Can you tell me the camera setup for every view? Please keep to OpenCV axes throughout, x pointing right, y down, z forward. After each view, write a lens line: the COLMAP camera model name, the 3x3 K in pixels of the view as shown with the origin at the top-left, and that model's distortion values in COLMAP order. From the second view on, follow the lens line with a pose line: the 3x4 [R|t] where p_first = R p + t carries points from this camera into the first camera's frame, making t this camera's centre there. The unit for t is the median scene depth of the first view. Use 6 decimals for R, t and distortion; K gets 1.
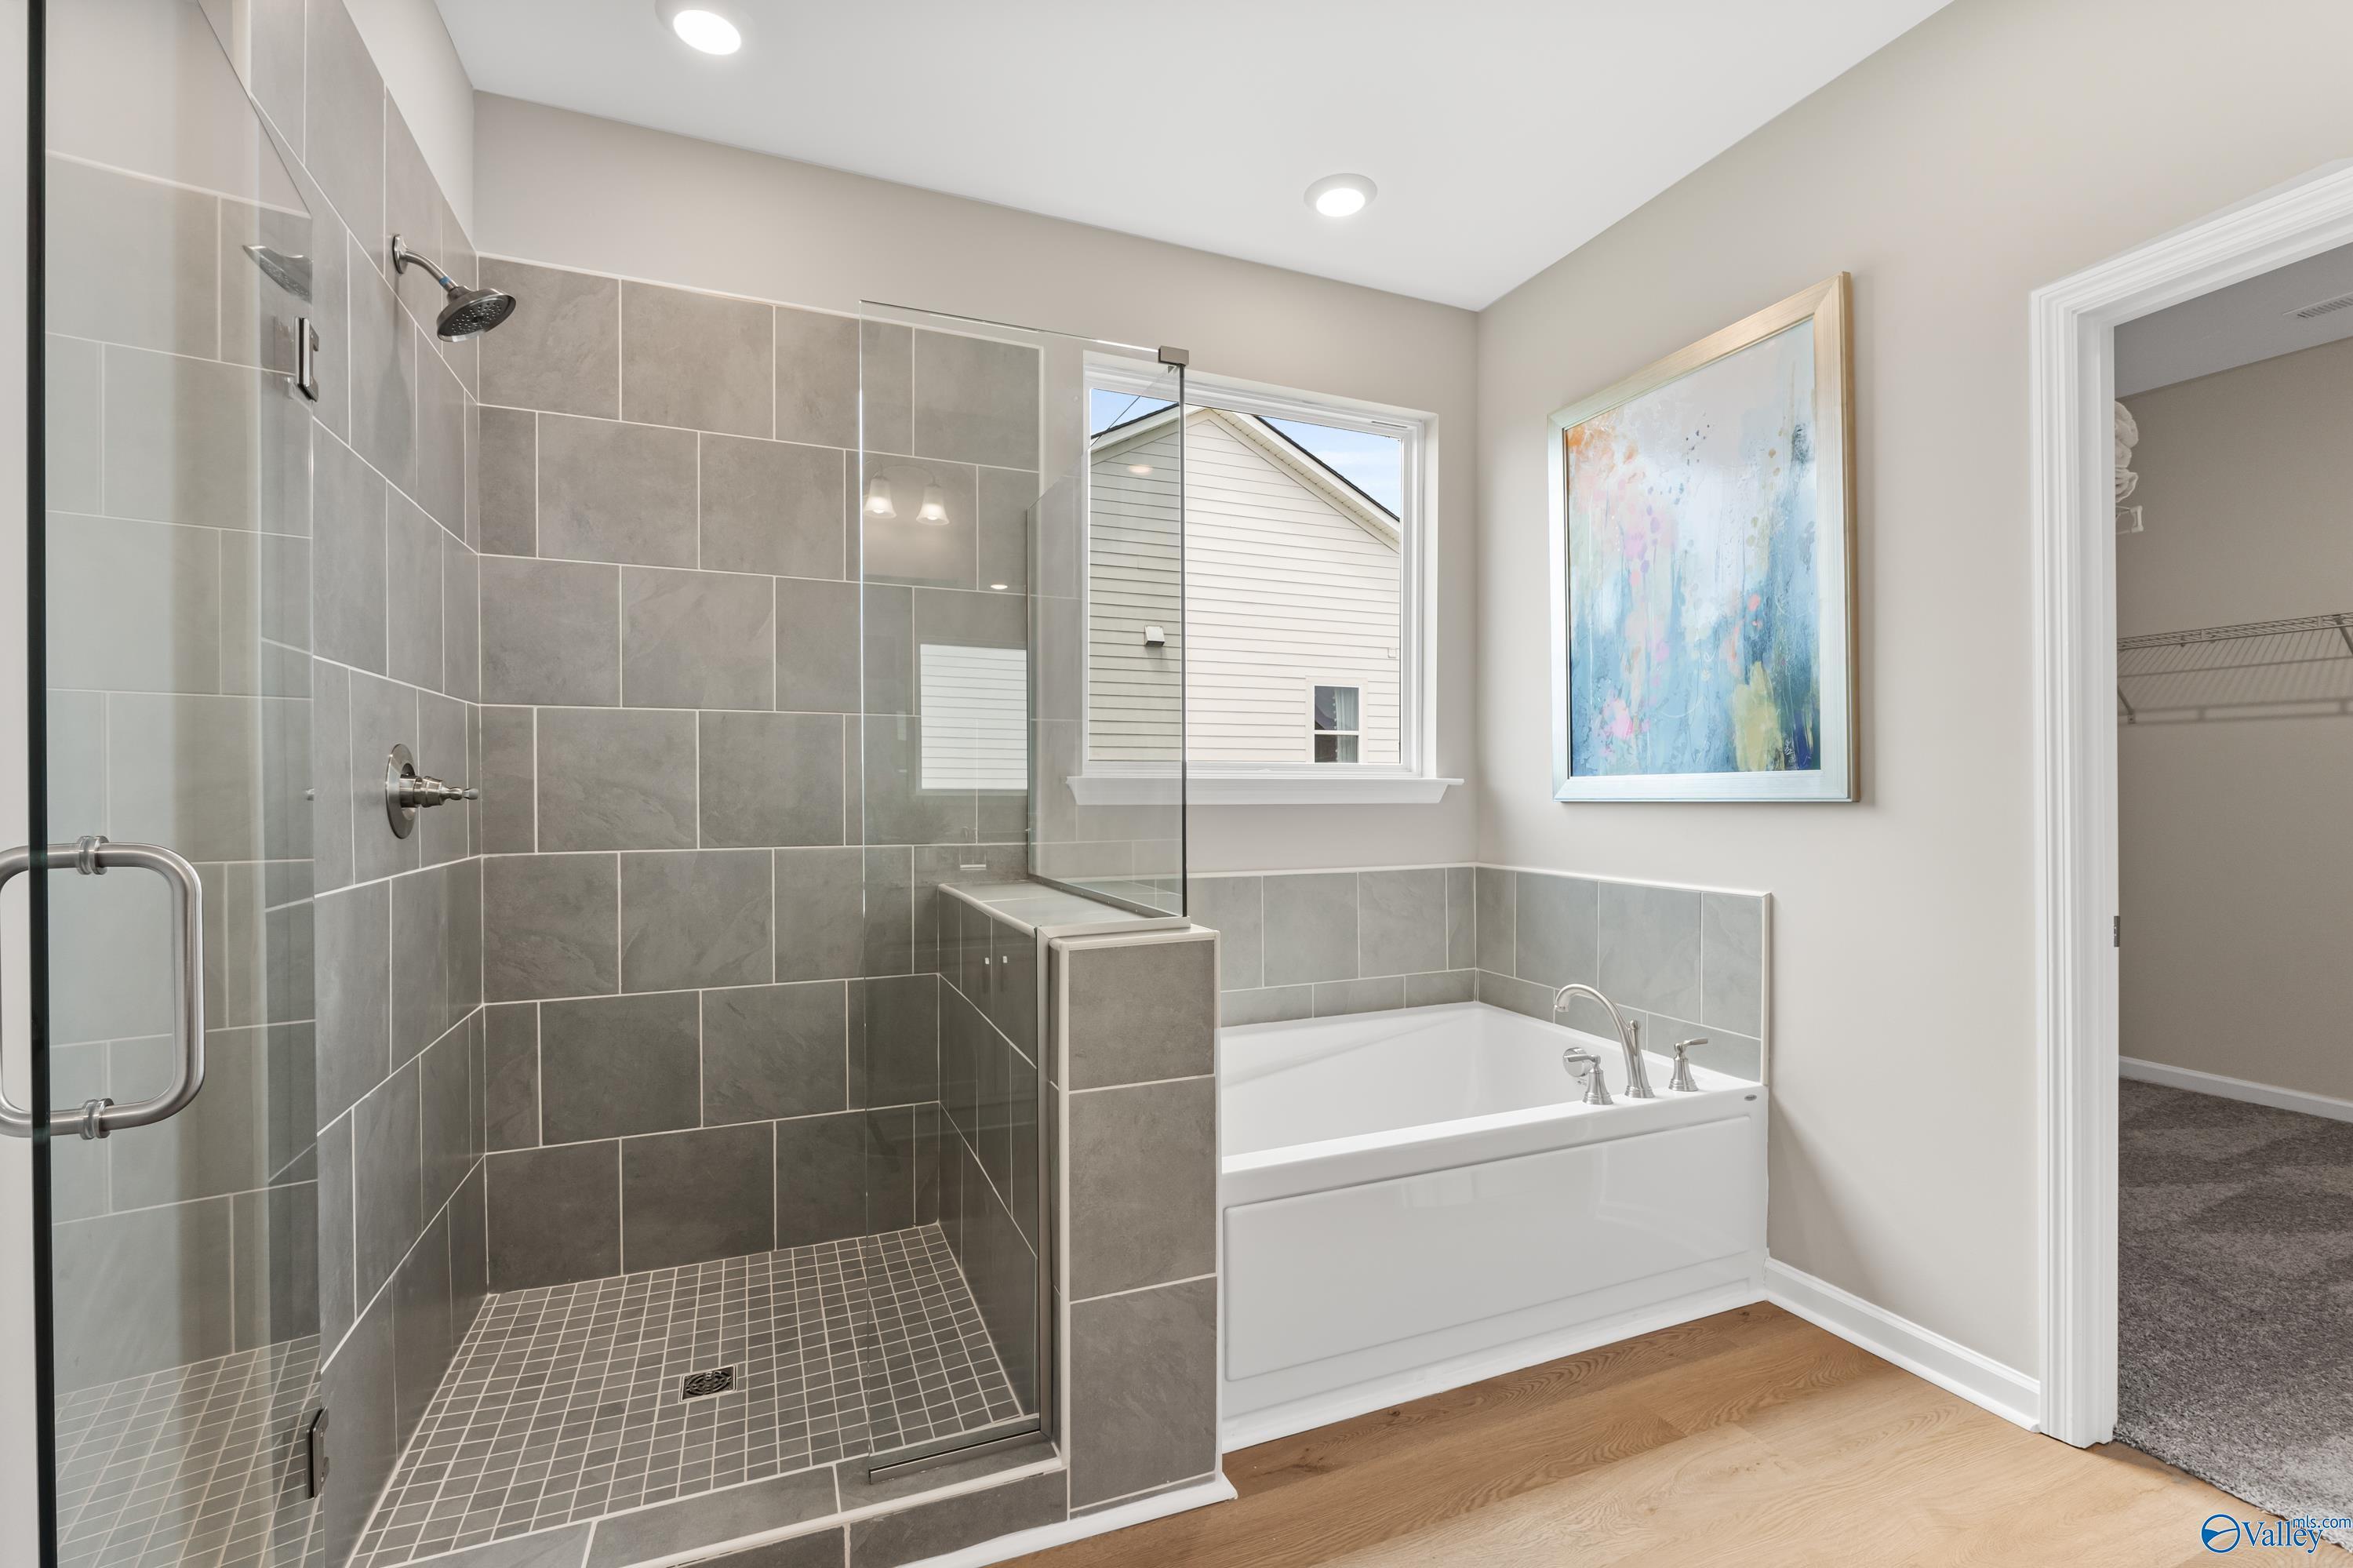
lens RADIAL K [[996.0, 0, 1181.2], [0, 996.0, 795.7], [0, 0, 1]] dist [-0.011049, 0.000280]
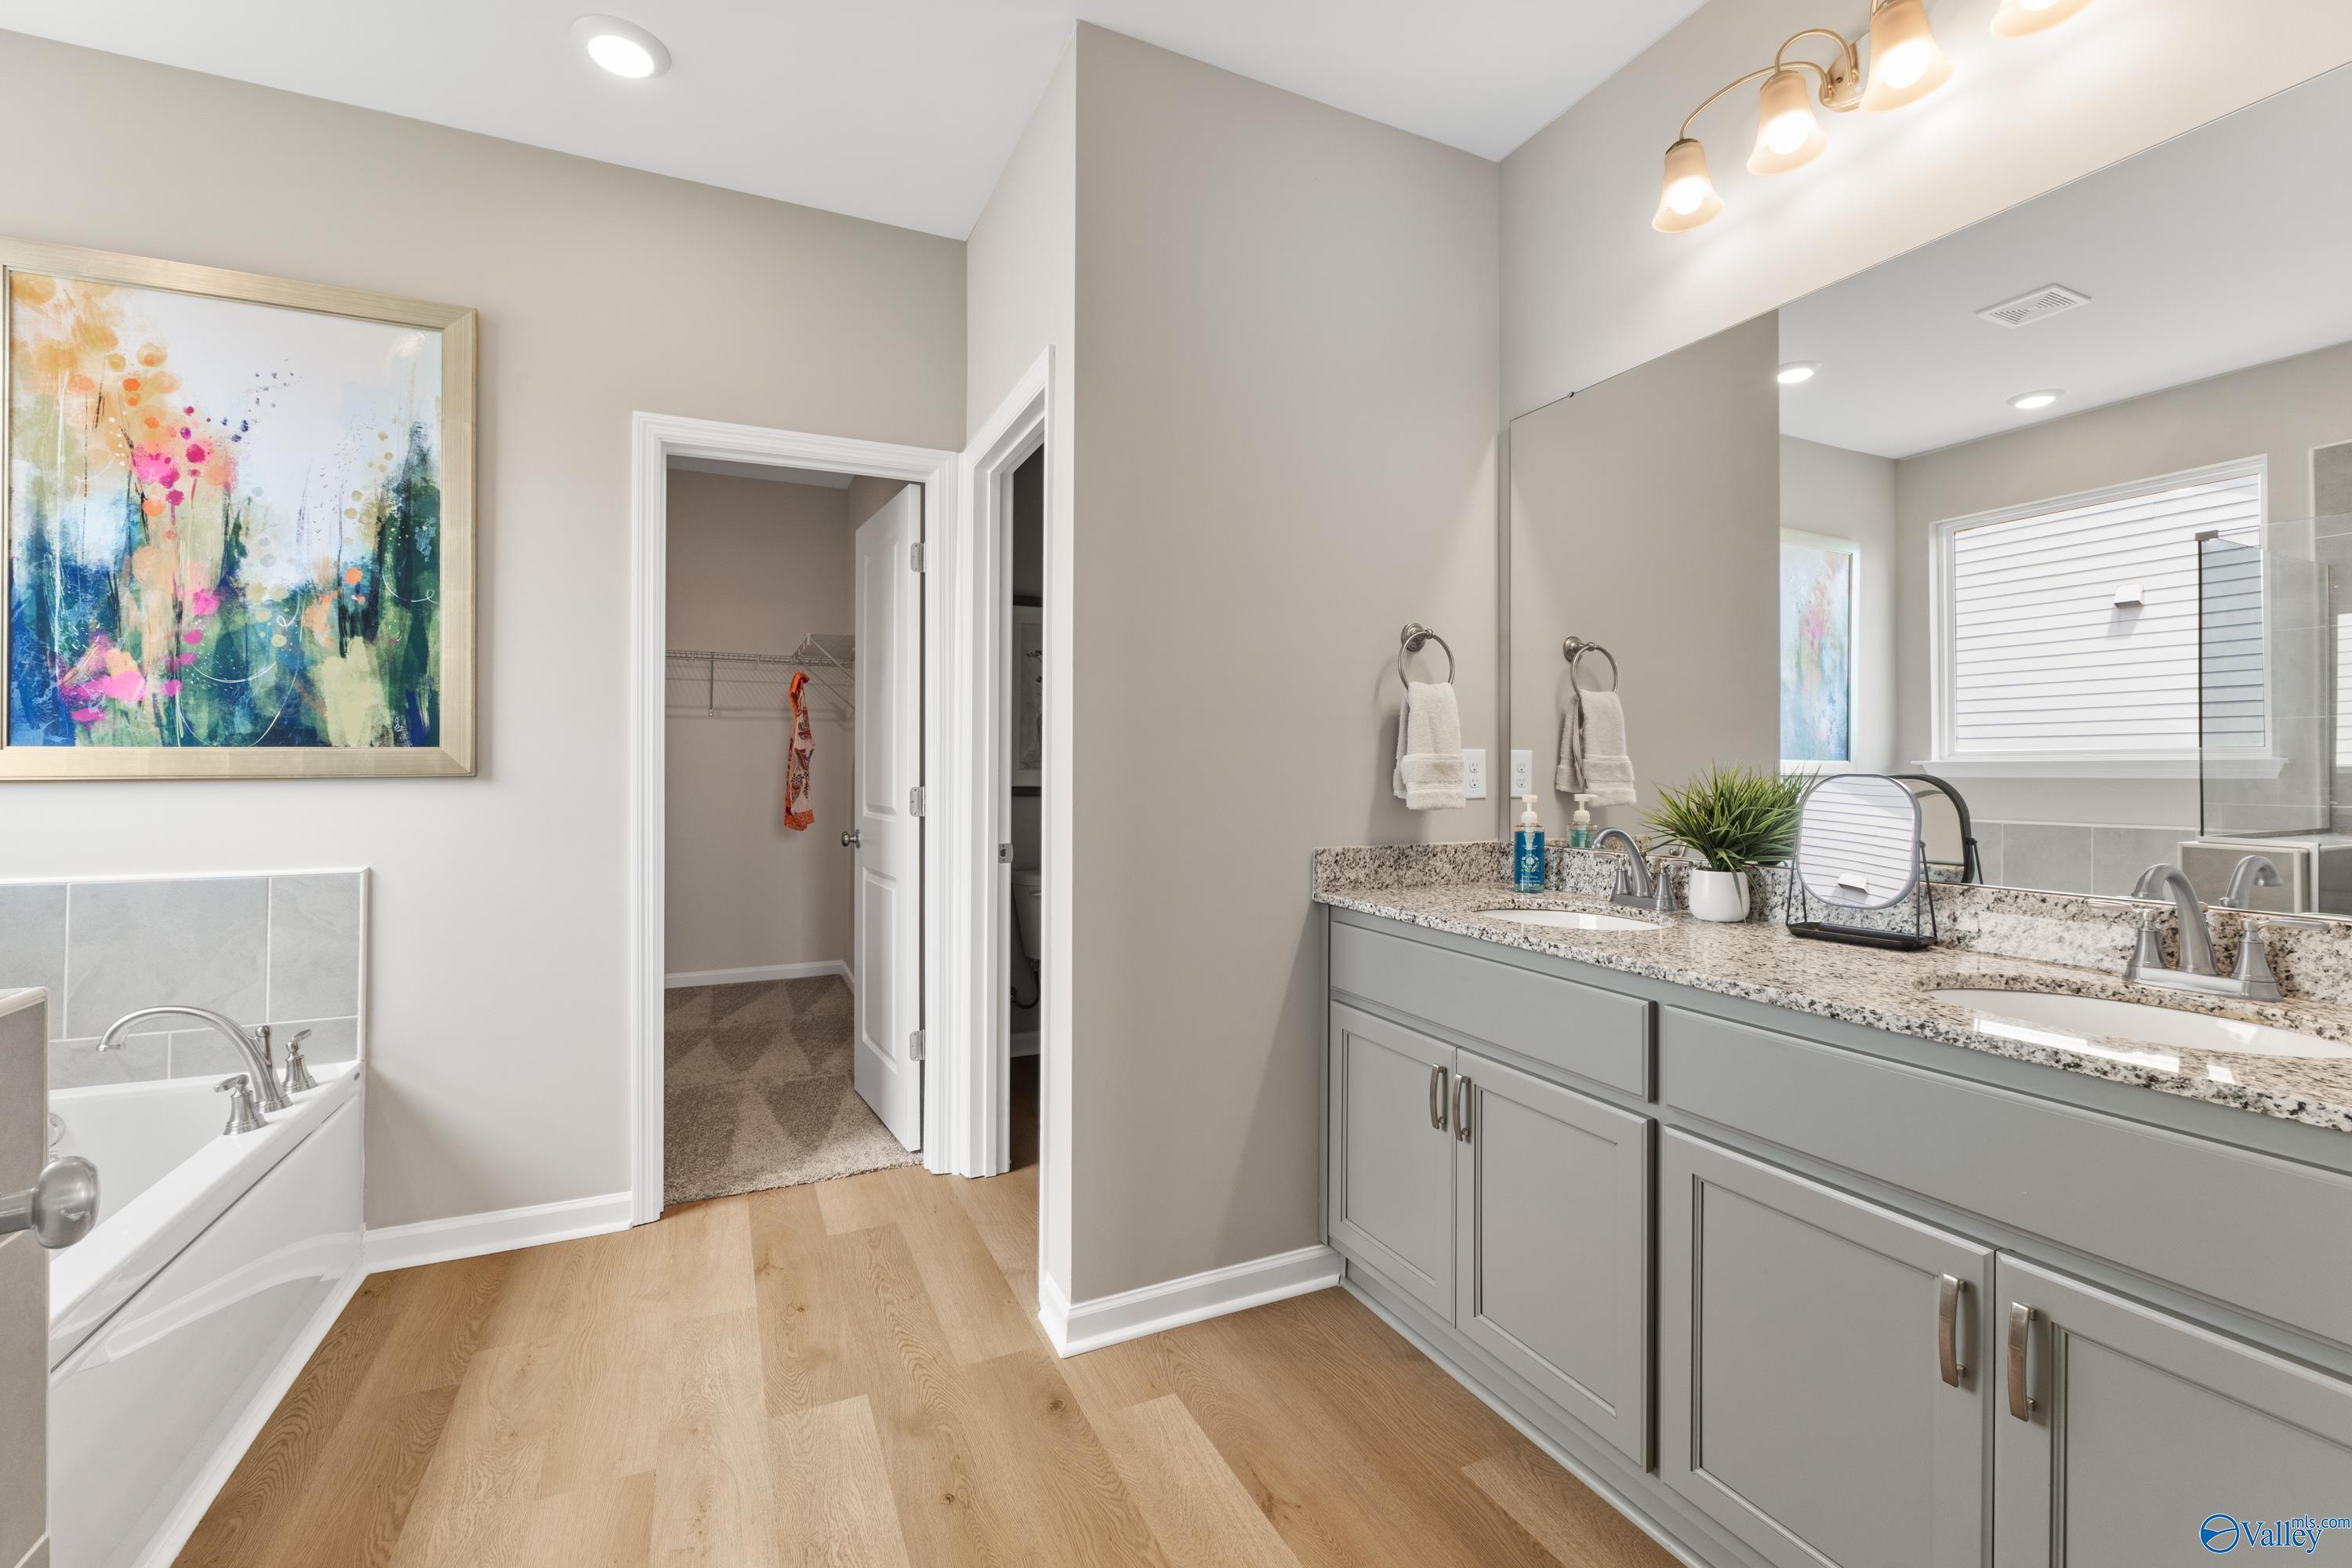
lens RADIAL K [[995.5, 0, 1150.6], [0, 995.5, 761.4], [0, 0, 1]] dist [-0.011049, 0.000280]
pose [[-0.013498, 0.007522, 0.999881, -0.425416], [0.003222, 0.999967, -0.007479, 0.000017], [-0.999904, 0.003121, -0.013522, 0.220631]]
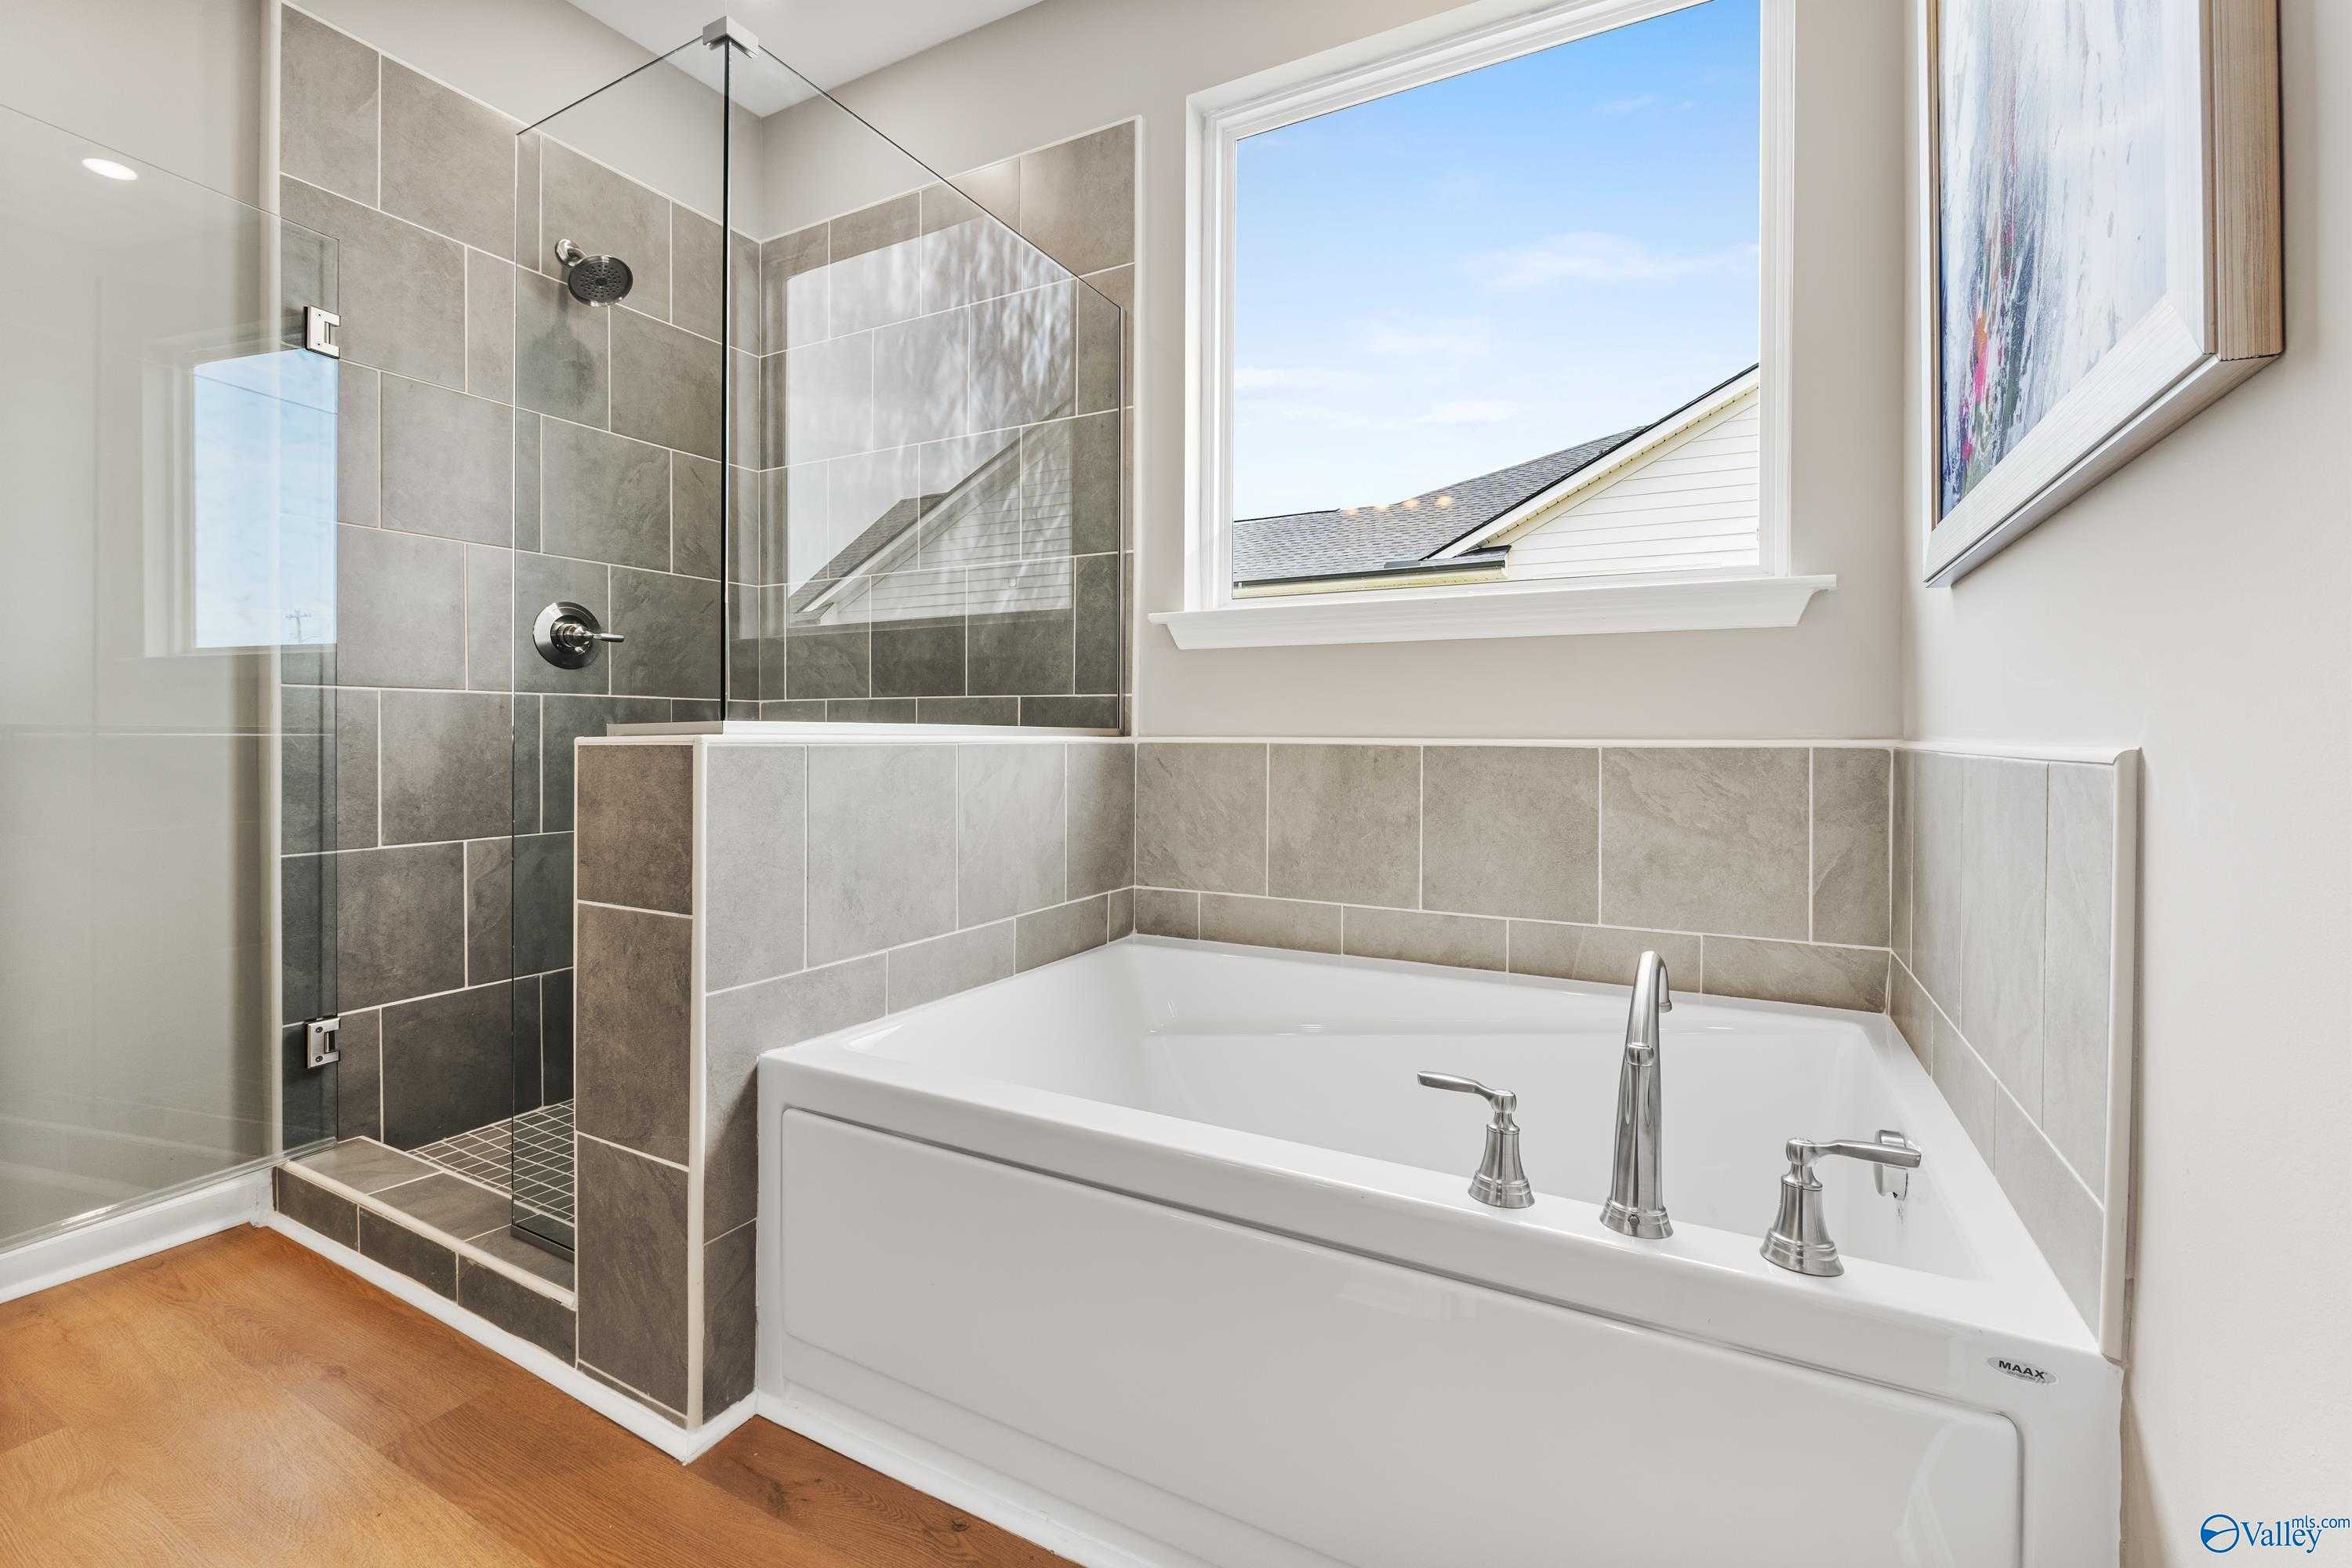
lens RADIAL K [[995.5, 0, 1219.4], [0, 995.5, 745.4], [0, 0, 1]] dist [-0.011049, 0.000280]
pose [[0.645524, 0.011439, -0.763654, 0.650004], [-0.008685, 0.999933, 0.007636, 0.097718], [0.763691, 0.001703, 0.645580, 0.586318]]
